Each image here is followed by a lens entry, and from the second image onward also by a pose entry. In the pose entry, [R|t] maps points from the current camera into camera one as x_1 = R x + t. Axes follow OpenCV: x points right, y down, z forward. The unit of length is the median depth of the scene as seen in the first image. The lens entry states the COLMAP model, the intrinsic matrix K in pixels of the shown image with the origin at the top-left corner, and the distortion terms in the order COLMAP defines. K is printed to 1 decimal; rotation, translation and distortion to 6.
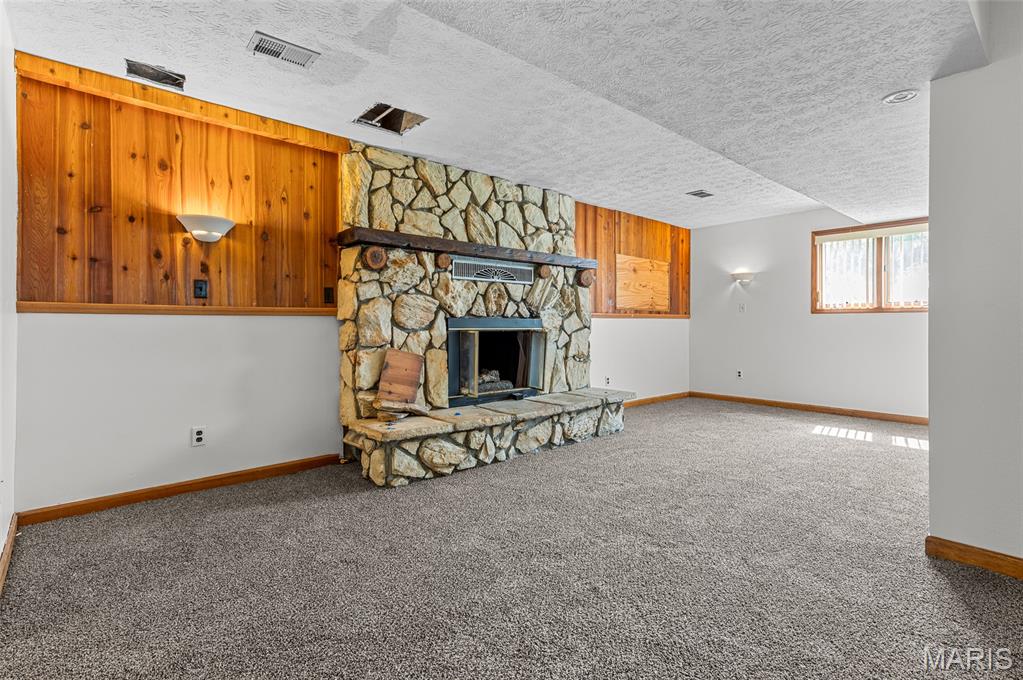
lens RADIAL K [[486.7, 0, 511.1], [0, 486.7, 331.5], [0, 0, 1]] dist [-0.004860, -0.001011]
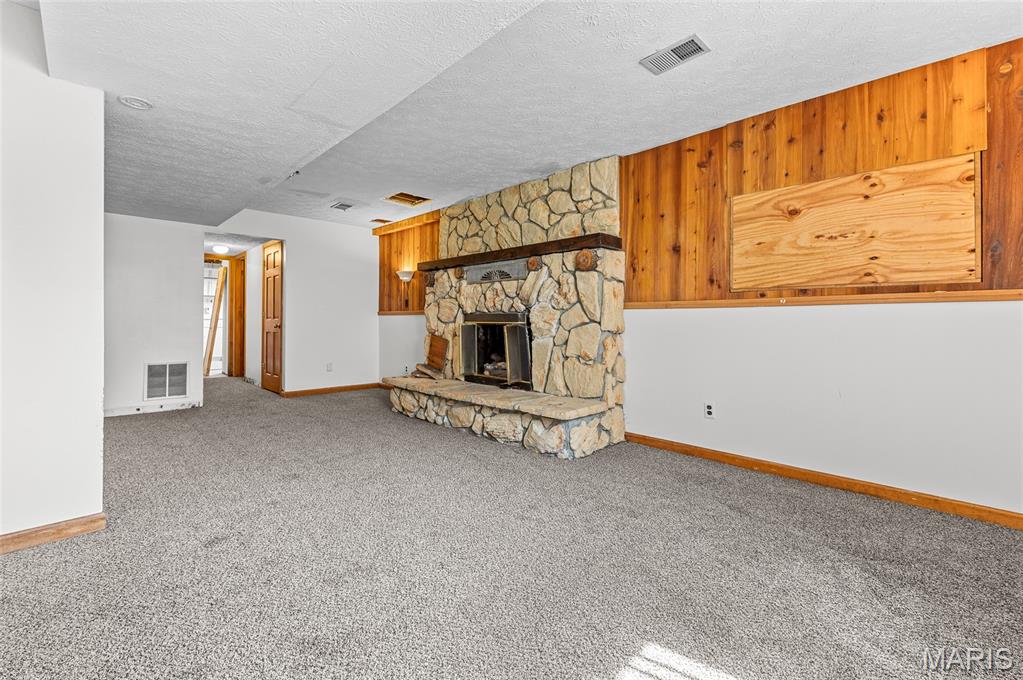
lens RADIAL K [[447.3, 0, 538.6], [0, 447.3, 320.2], [0, 0, 1]] dist [-0.000110, -0.000021]
pose [[0.070625, -0.002698, -0.997499, 1.125238], [-0.016956, 0.999849, -0.003905, -0.009039], [0.997359, 0.017189, 0.070569, 1.125160]]
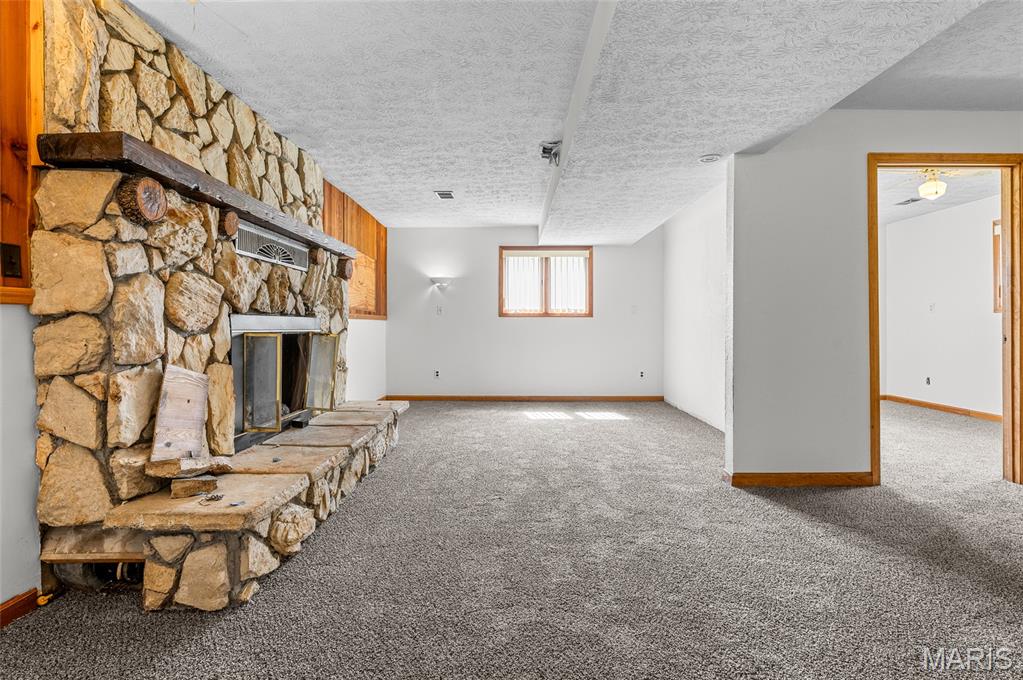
lens RADIAL K [[495.6, 0, 514.6], [0, 495.6, 336.9], [0, 0, 1]] dist [-0.001450, -0.008672]
pose [[0.667756, -0.014317, 0.744242, -0.368157], [0.010648, 0.999896, 0.009681, -0.000222], [-0.744304, 0.001460, 0.667840, 0.291824]]
